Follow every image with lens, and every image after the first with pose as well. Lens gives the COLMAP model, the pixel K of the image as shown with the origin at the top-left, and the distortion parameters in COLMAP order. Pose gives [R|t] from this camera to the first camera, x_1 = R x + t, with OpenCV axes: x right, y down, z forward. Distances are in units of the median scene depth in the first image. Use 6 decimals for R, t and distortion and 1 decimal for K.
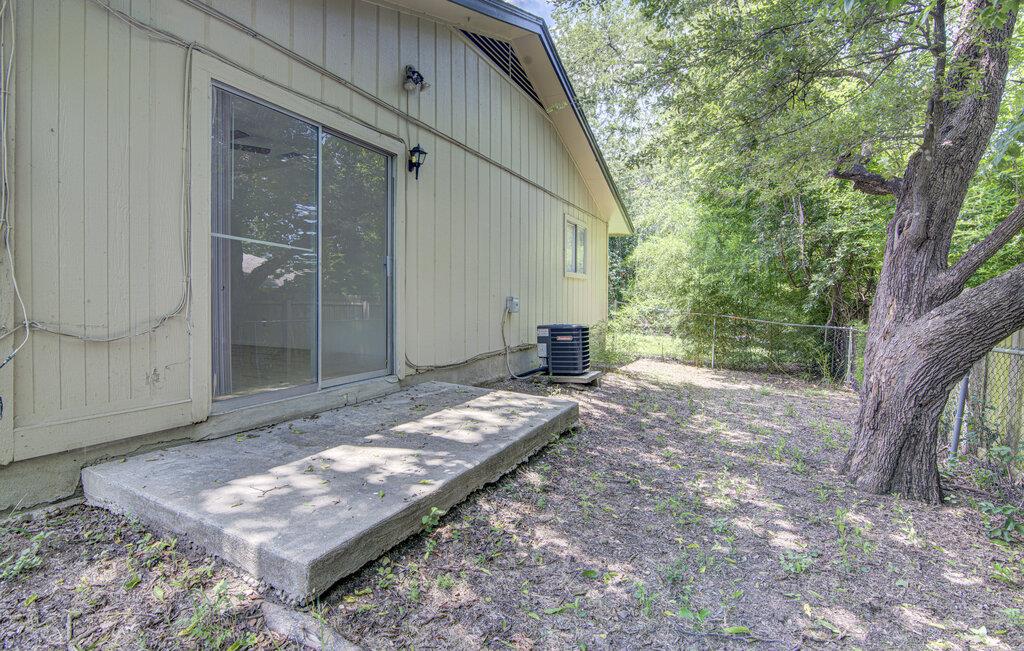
lens RADIAL K [[471.1, 0, 510.0], [0, 471.1, 309.5], [0, 0, 1]] dist [-0.020331, -0.000352]
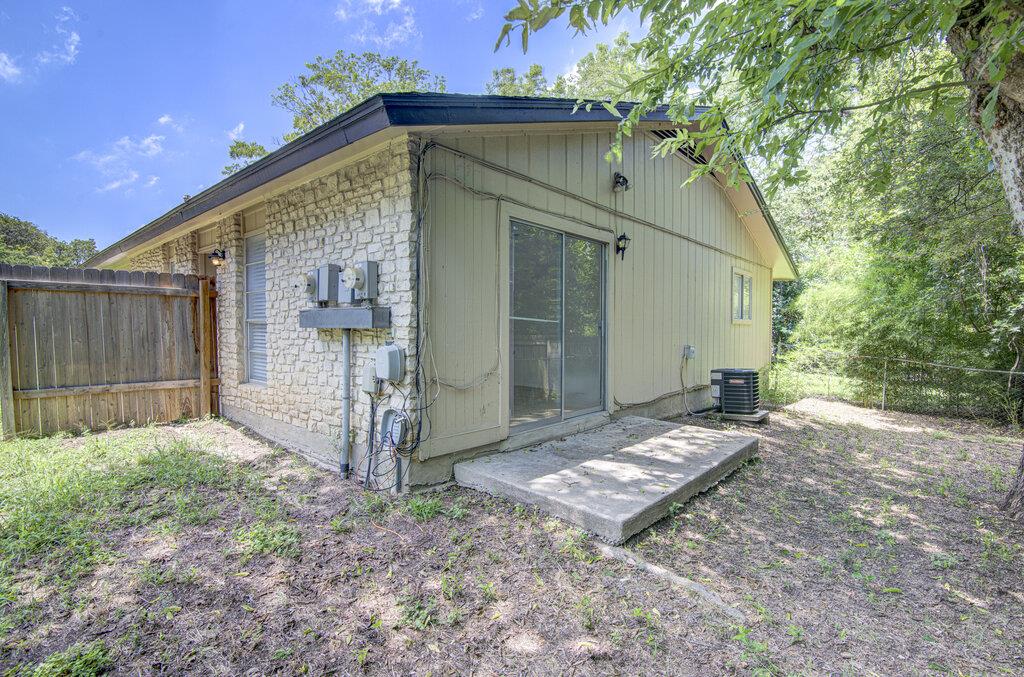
lens RADIAL K [[496.3, 0, 512.0], [0, 496.3, 338.5], [0, 0, 1]] dist [-0.023724, 0.000738]
pose [[0.969729, 0.003377, -0.244159, -0.160472], [0.000311, 0.999886, 0.015065, -0.081855], [0.244182, -0.014685, 0.969618, -0.399608]]
